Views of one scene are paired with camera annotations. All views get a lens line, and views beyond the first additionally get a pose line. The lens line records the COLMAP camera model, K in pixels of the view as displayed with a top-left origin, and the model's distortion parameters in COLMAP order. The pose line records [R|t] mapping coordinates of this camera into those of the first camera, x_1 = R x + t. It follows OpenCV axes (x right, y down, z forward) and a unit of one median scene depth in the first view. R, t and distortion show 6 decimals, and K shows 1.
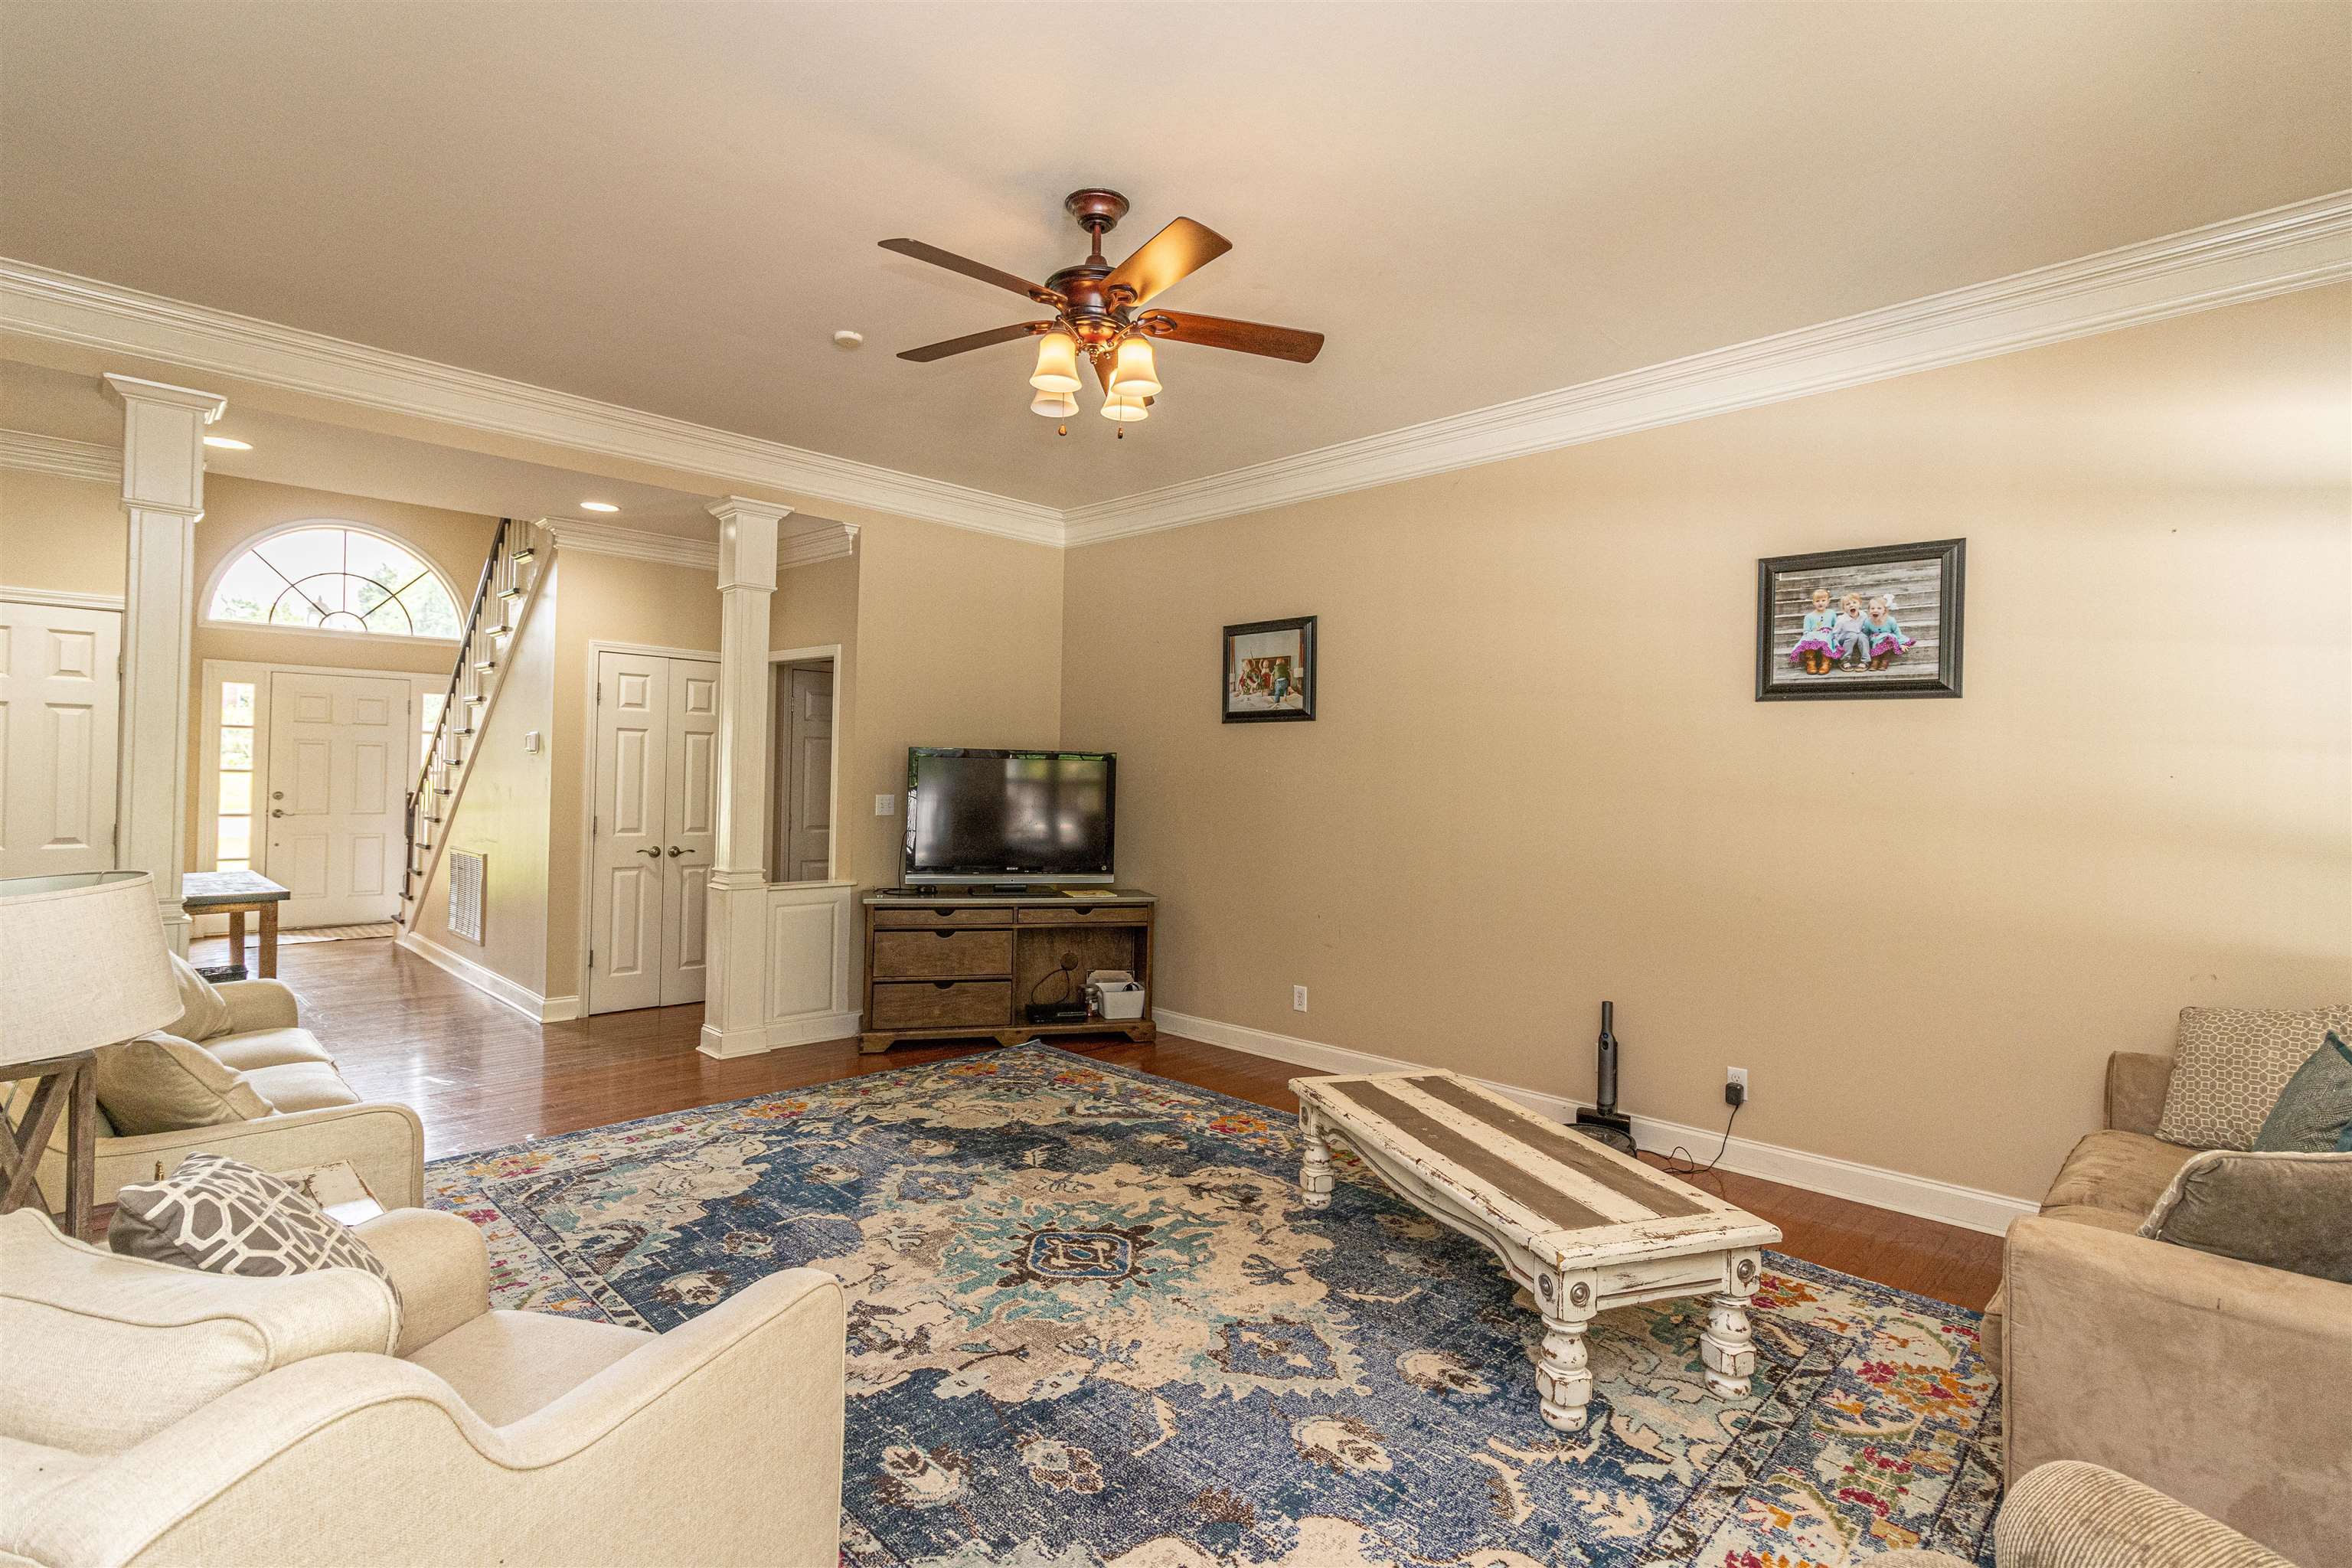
lens RADIAL K [[1065.0, 0, 1156.7], [0, 1065.0, 763.3], [0, 0, 1]] dist [0.000036, 0.000101]
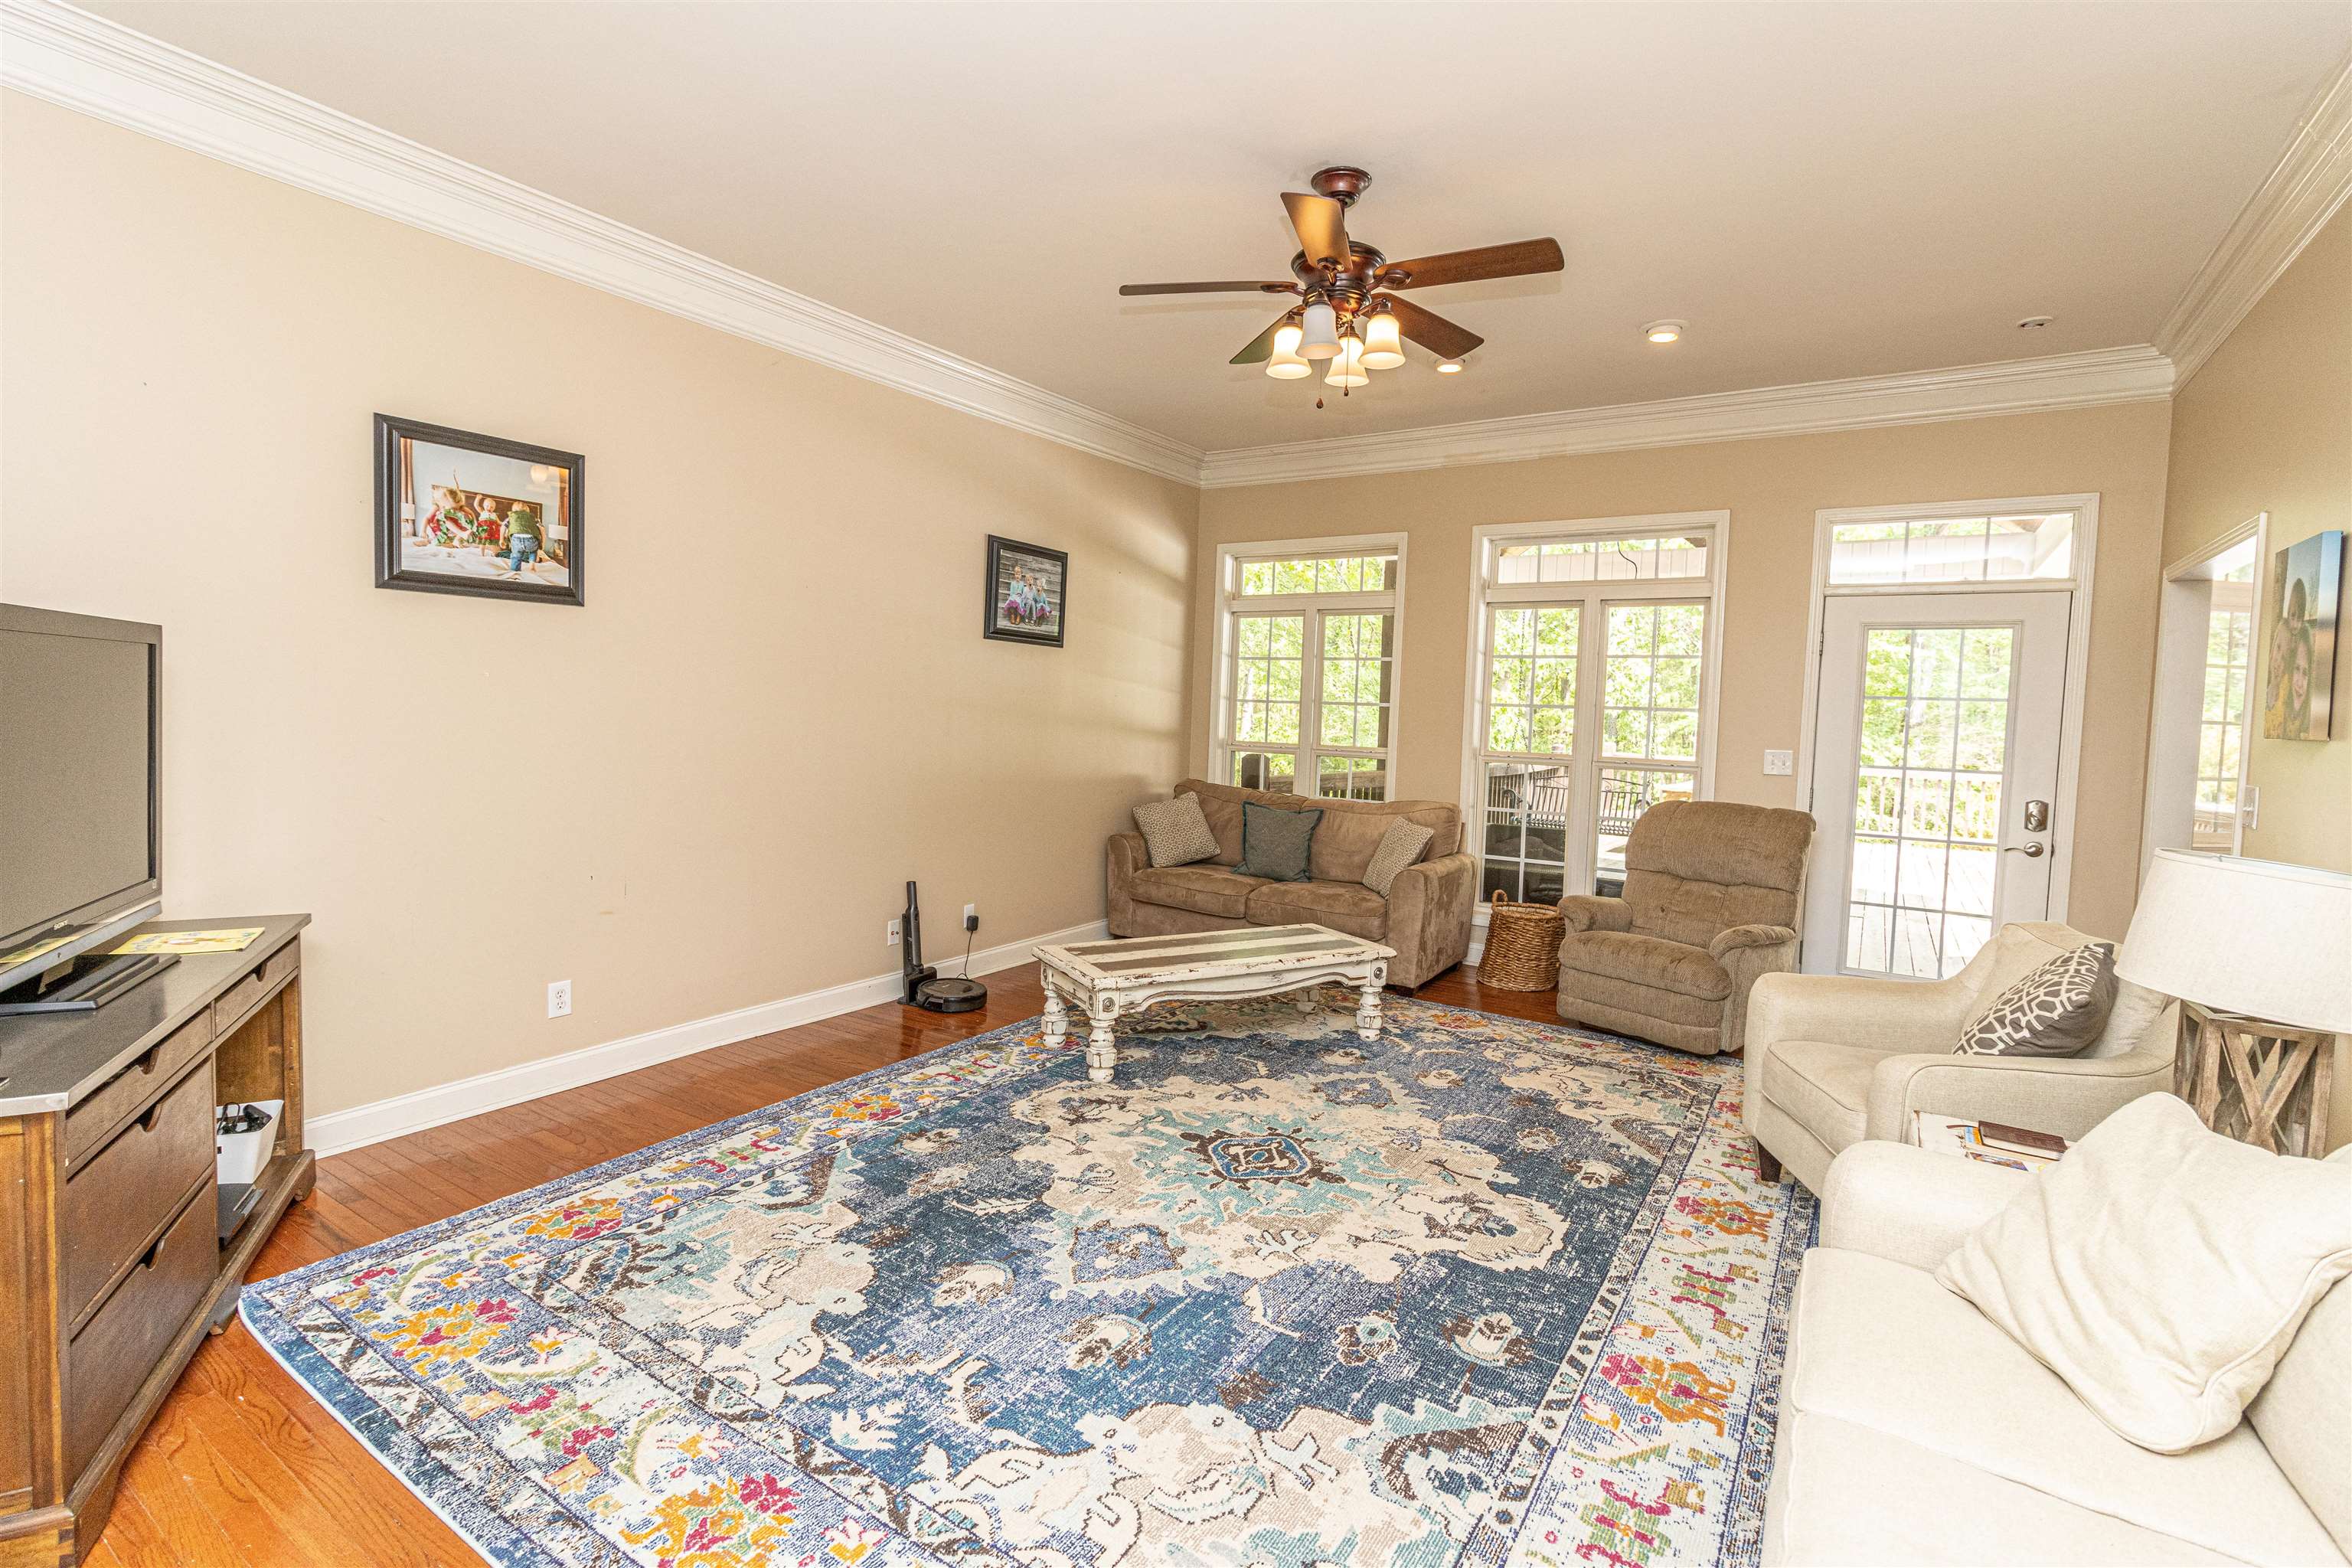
lens RADIAL K [[1065.0, 0, 1156.7], [0, 1065.0, 763.3], [0, 0, 1]] dist [0.000036, 0.000101]
pose [[-0.164257, -0.079889, 0.983177, -0.895291], [-0.049089, 0.996142, 0.072741, -0.009141], [-0.985195, -0.036314, -0.167545, 1.069817]]
